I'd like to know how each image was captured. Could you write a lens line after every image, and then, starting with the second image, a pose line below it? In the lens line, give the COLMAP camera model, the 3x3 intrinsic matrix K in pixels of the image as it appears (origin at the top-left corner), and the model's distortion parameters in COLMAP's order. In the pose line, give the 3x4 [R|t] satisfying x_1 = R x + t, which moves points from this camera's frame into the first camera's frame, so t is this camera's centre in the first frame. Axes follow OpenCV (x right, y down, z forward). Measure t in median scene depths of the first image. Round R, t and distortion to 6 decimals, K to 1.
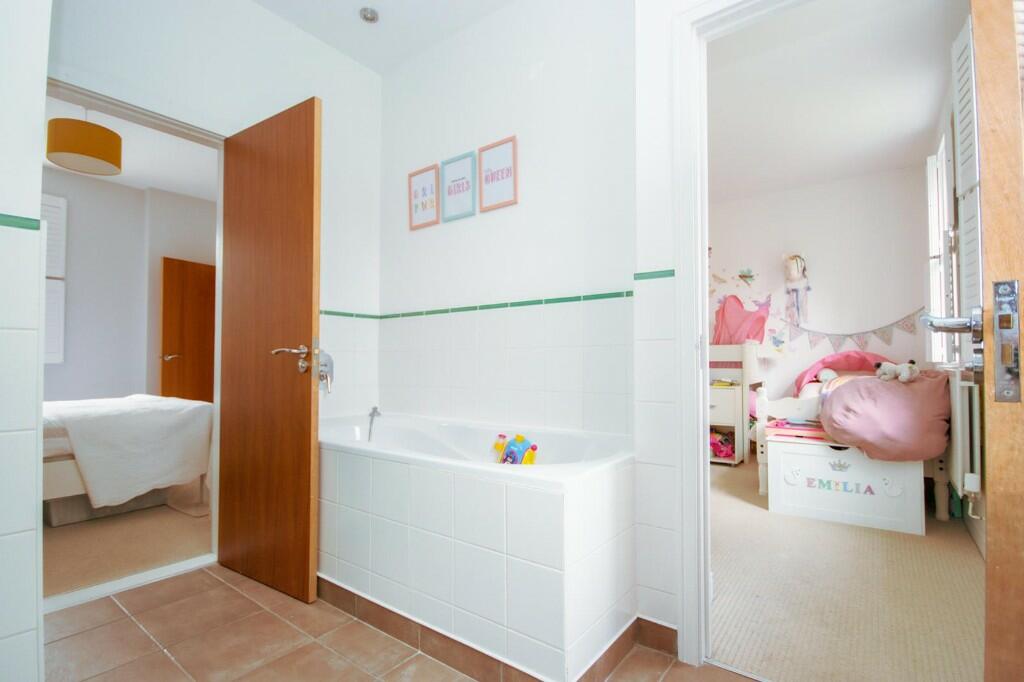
lens RADIAL K [[487.7, 0, 508.0], [0, 487.7, 344.3], [0, 0, 1]] dist [0.002040, -0.000135]
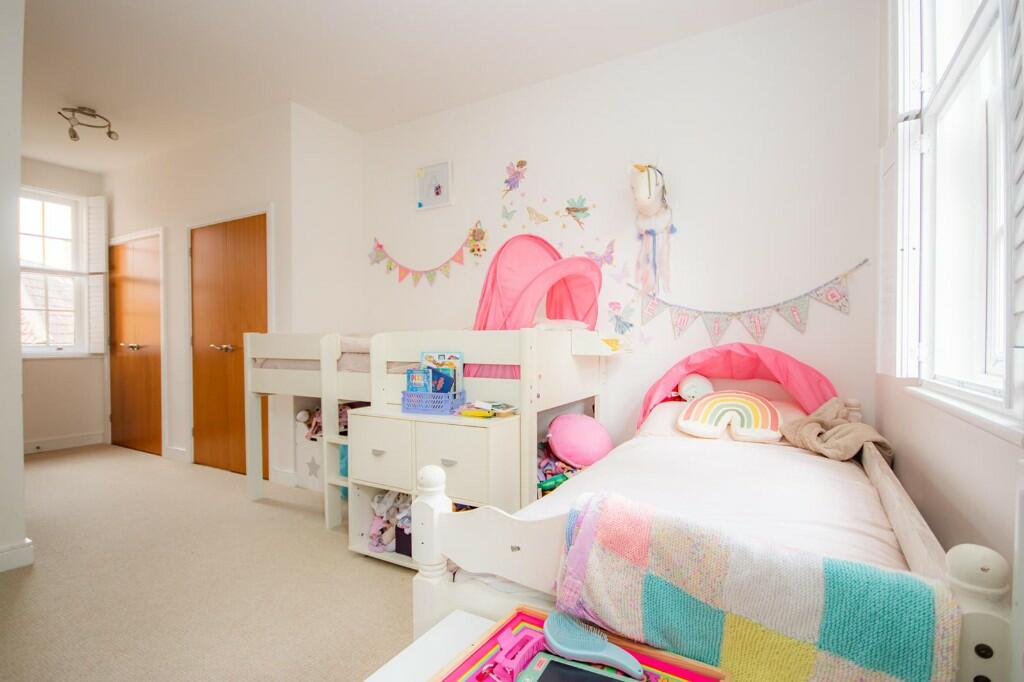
lens RADIAL K [[487.7, 0, 515.9], [0, 487.7, 342.9], [0, 0, 1]] dist [0.002040, -0.000135]
pose [[0.992349, 0.003556, 0.123411, 0.378216], [-0.007967, 0.999346, 0.035273, -0.003396], [-0.123204, -0.035986, 0.991729, 0.476545]]
